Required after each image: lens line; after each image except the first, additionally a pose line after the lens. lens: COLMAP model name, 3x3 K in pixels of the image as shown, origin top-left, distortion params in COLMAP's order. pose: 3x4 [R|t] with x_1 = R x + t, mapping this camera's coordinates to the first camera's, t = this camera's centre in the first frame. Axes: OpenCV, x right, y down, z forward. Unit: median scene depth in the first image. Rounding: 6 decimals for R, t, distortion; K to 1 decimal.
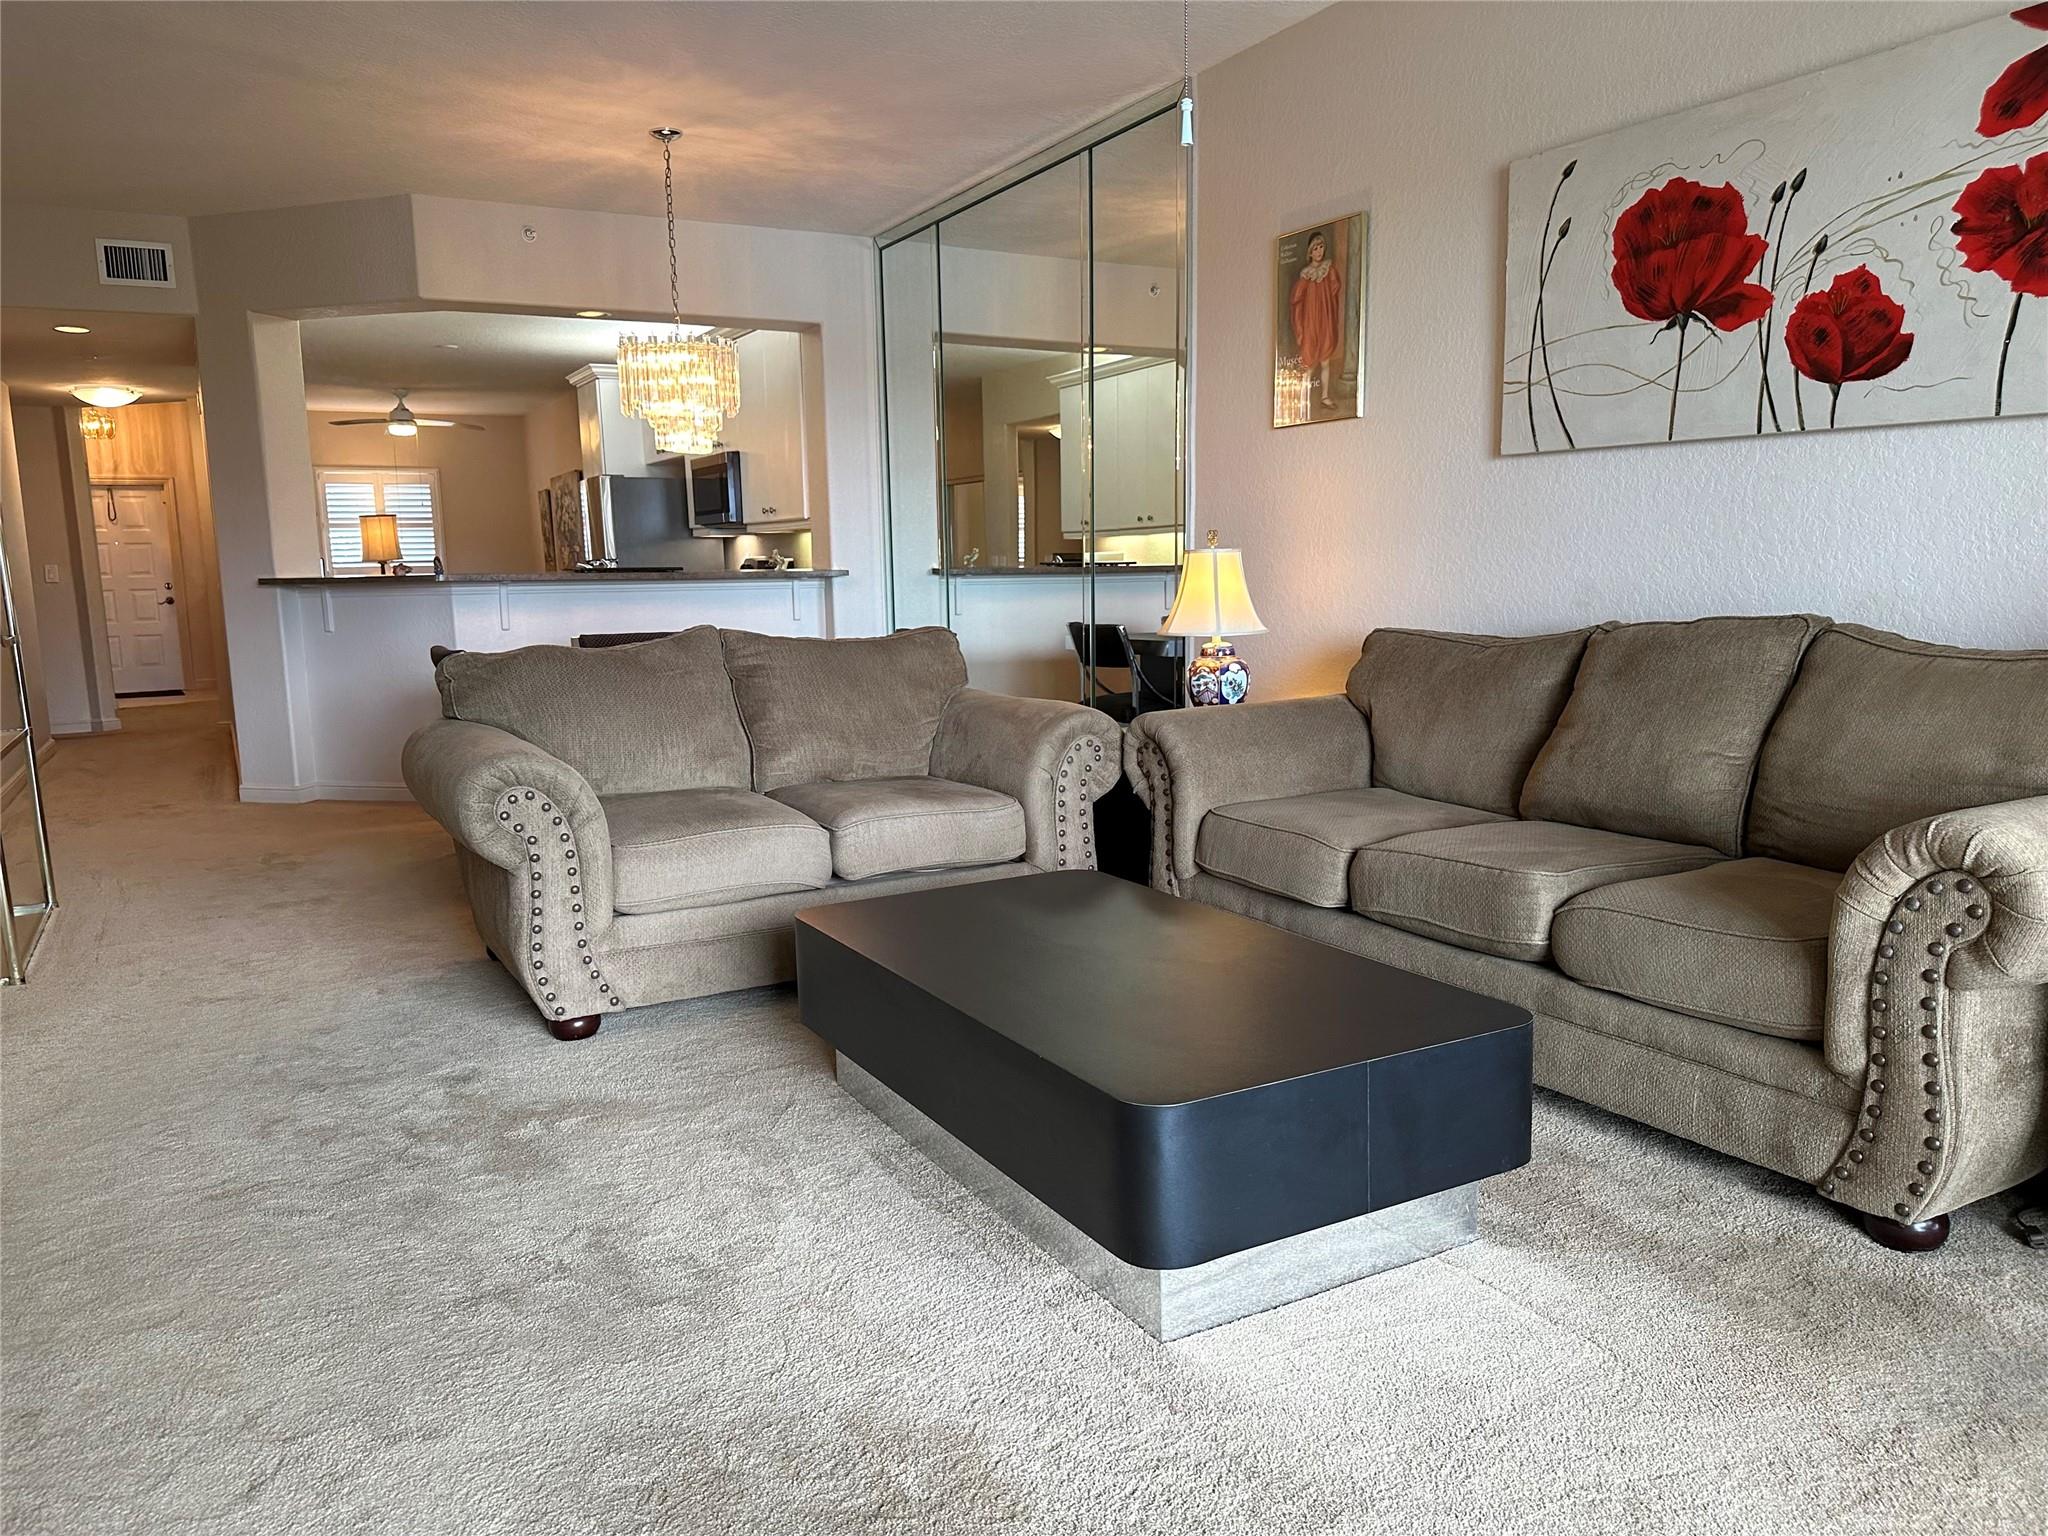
lens RADIAL K [[1456.7, 0, 1063.3], [0, 1456.7, 784.4], [0, 0, 1]] dist [-0.005613, -0.005413]
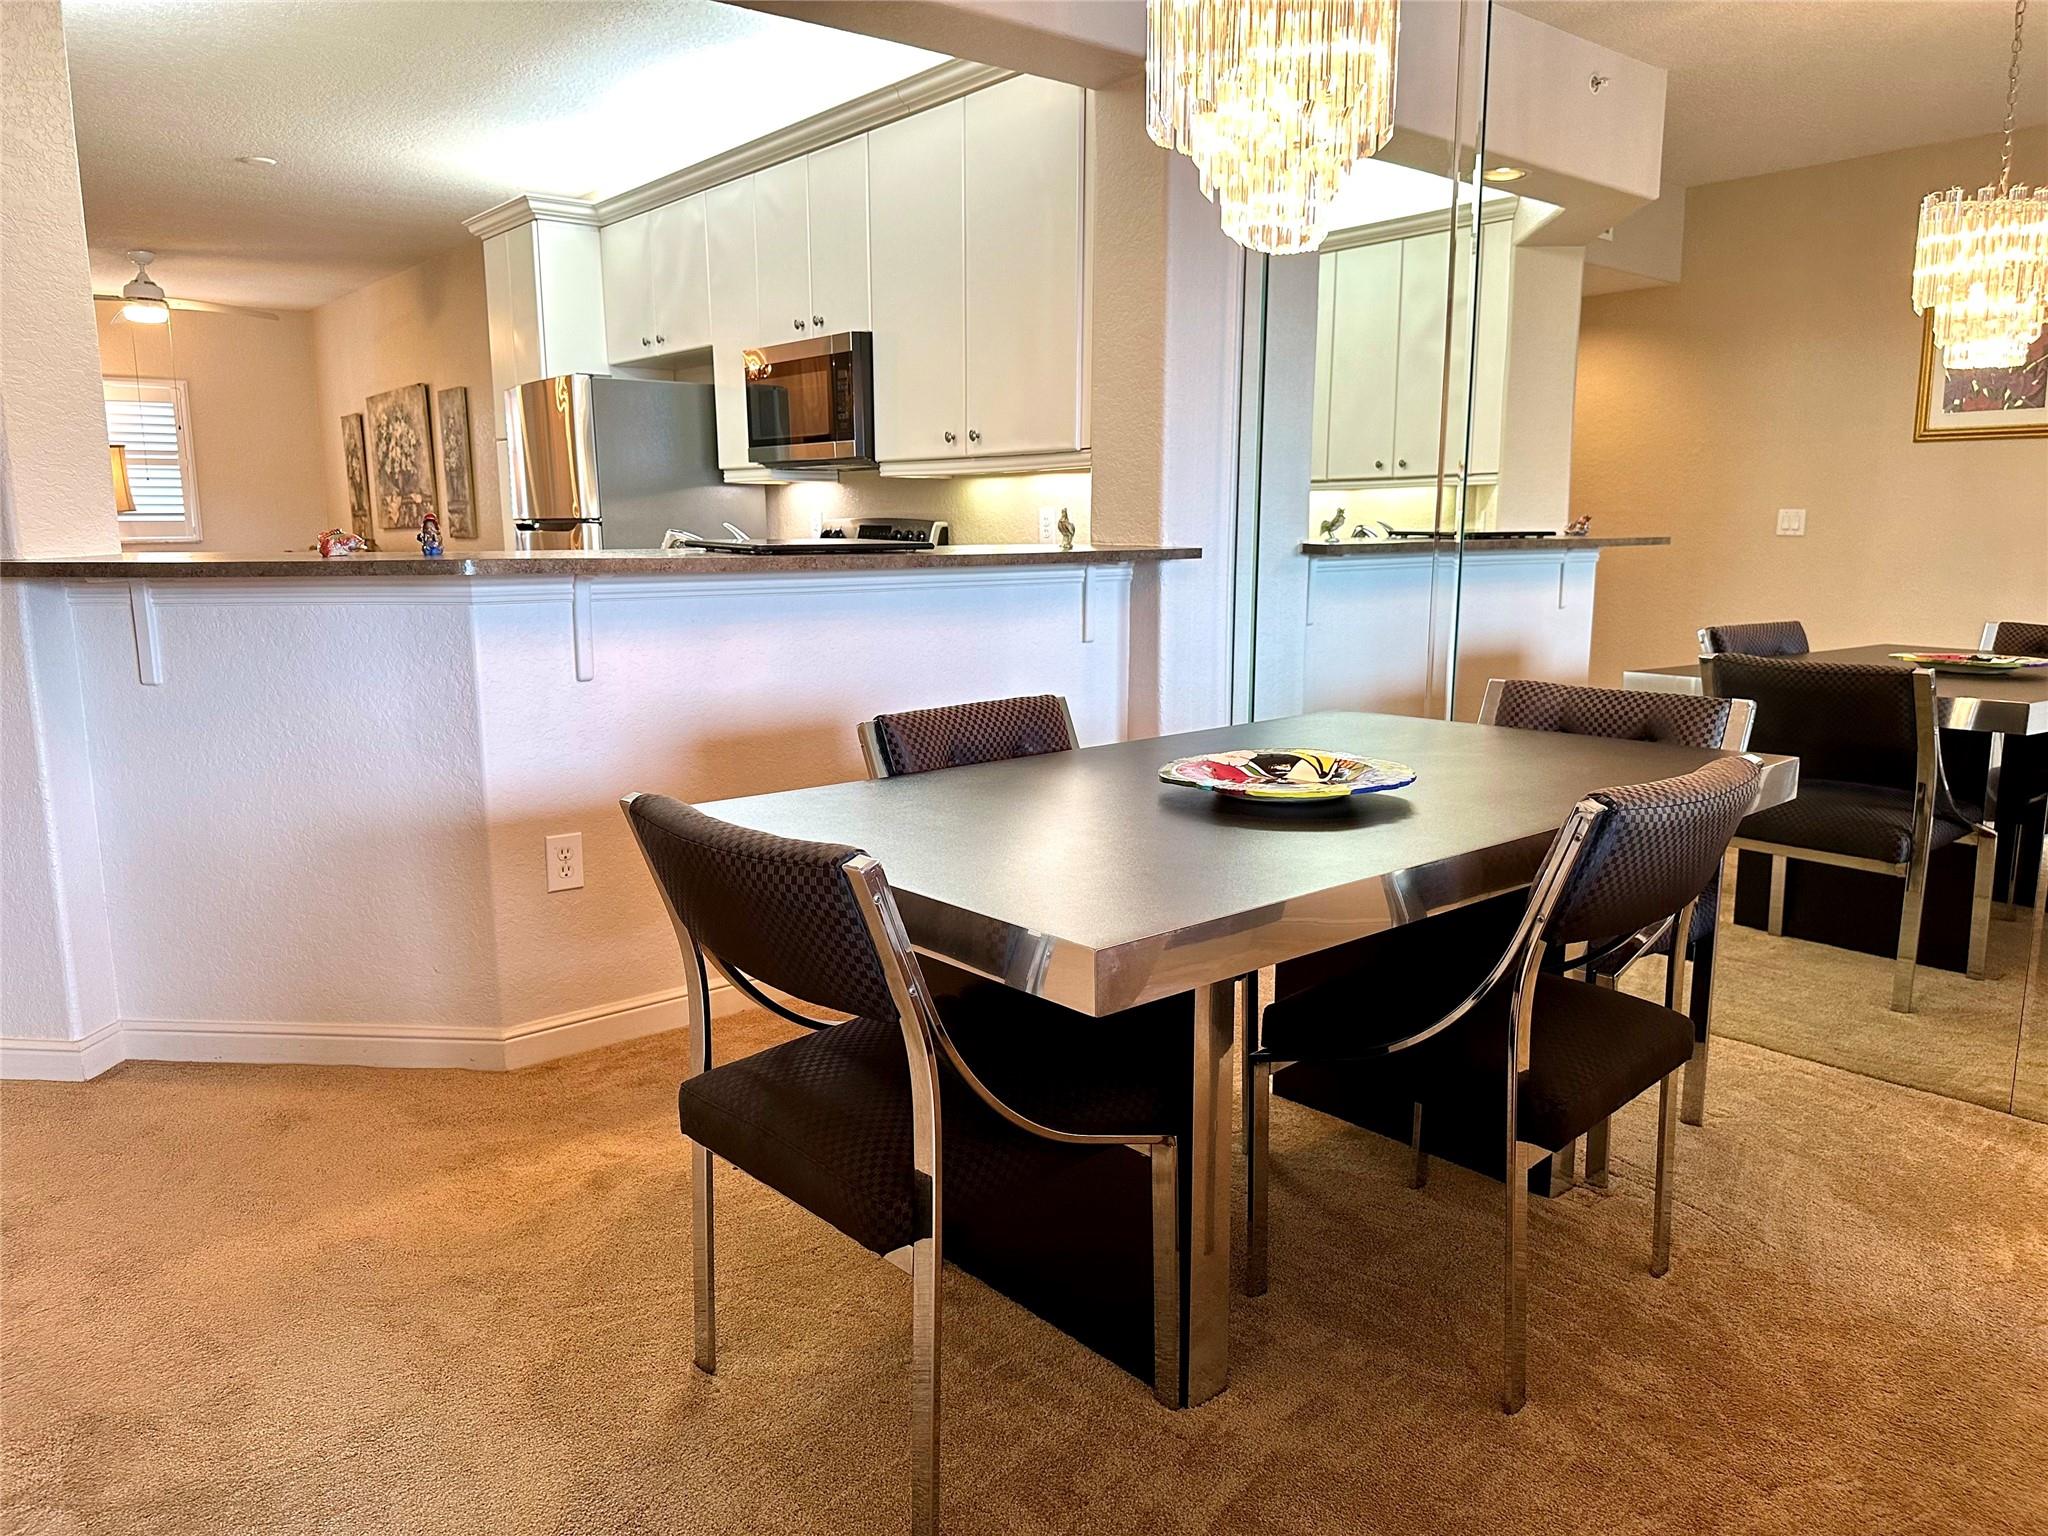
lens RADIAL K [[1427.0, 0, 998.5], [0, 1427.0, 765.3], [0, 0, 1]] dist [0.063476, -0.082631]
pose [[0.988718, -0.015596, 0.148978, -0.172528], [0.012971, 0.999743, 0.018572, -0.046026], [-0.149229, -0.016430, 0.988666, 0.290274]]
